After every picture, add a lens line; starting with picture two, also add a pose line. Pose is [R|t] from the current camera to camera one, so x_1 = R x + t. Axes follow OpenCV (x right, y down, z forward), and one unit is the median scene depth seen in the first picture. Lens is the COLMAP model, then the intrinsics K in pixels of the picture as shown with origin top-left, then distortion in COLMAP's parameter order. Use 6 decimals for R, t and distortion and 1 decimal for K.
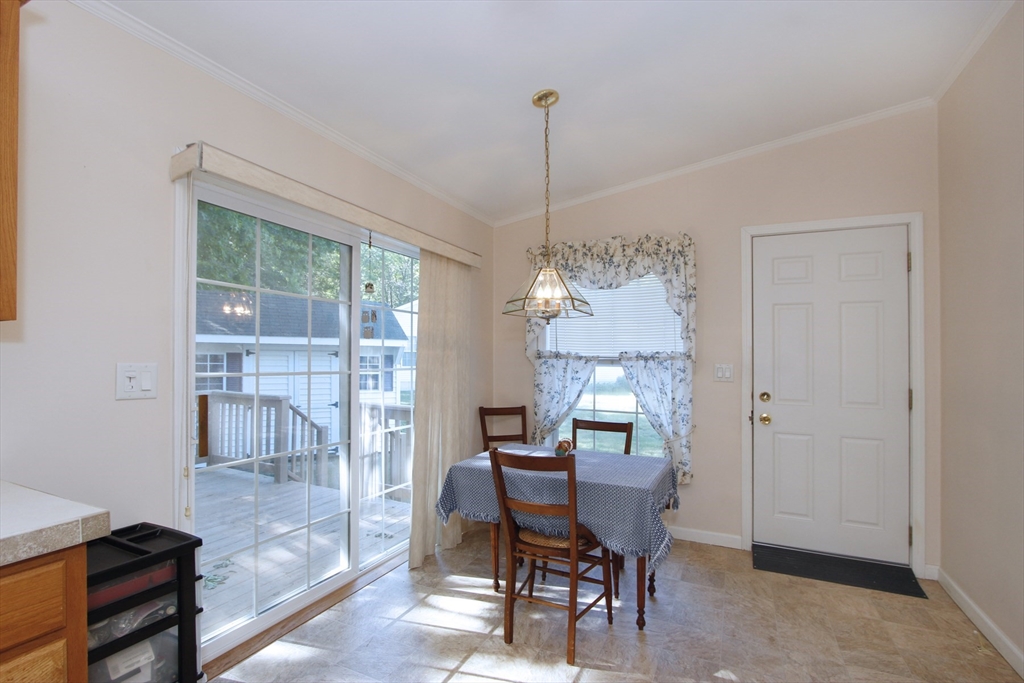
lens RADIAL K [[481.8, 0, 502.7], [0, 481.8, 348.0], [0, 0, 1]] dist [-0.021959, 0.004727]
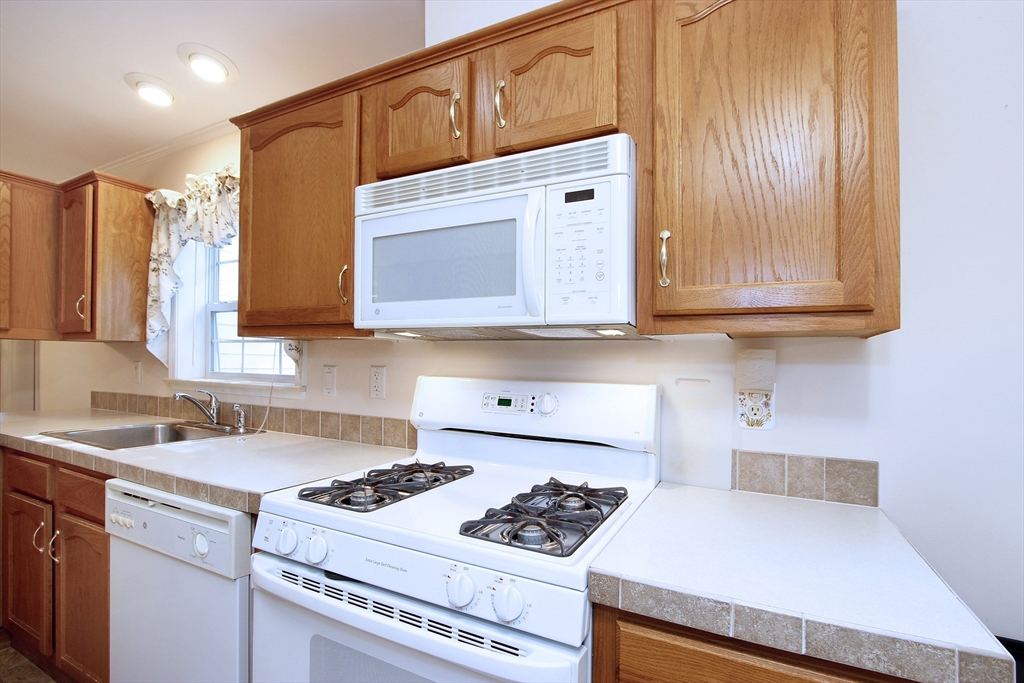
lens RADIAL K [[481.8, 0, 522.6], [0, 481.8, 365.4], [0, 0, 1]] dist [-0.021959, 0.004727]
pose [[-0.016362, -0.006379, -0.999846, -0.081000], [0.001196, 0.999979, -0.006399, 0.001567], [0.999865, -0.001300, -0.016354, 0.131680]]
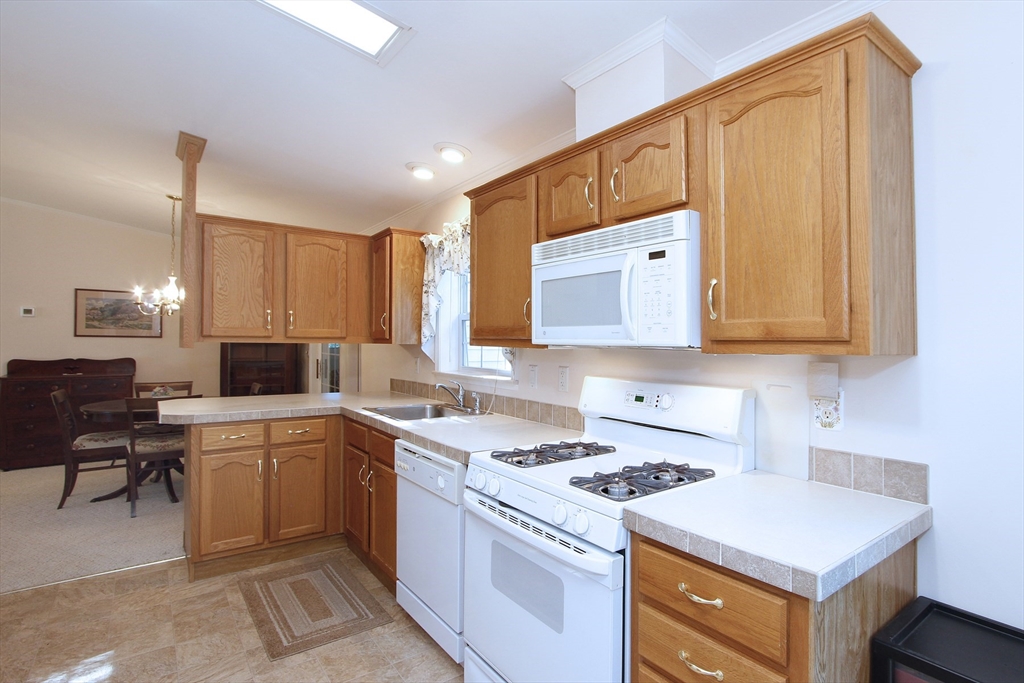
lens RADIAL K [[536.3, 0, 566.3], [0, 536.3, 343.2], [0, 0, 1]] dist [-0.008763, 0.003198]
pose [[-0.428807, -0.011427, -0.903324, 0.086517], [0.004841, 0.999877, -0.014947, -0.023903], [0.903383, -0.010782, -0.428699, 0.301159]]
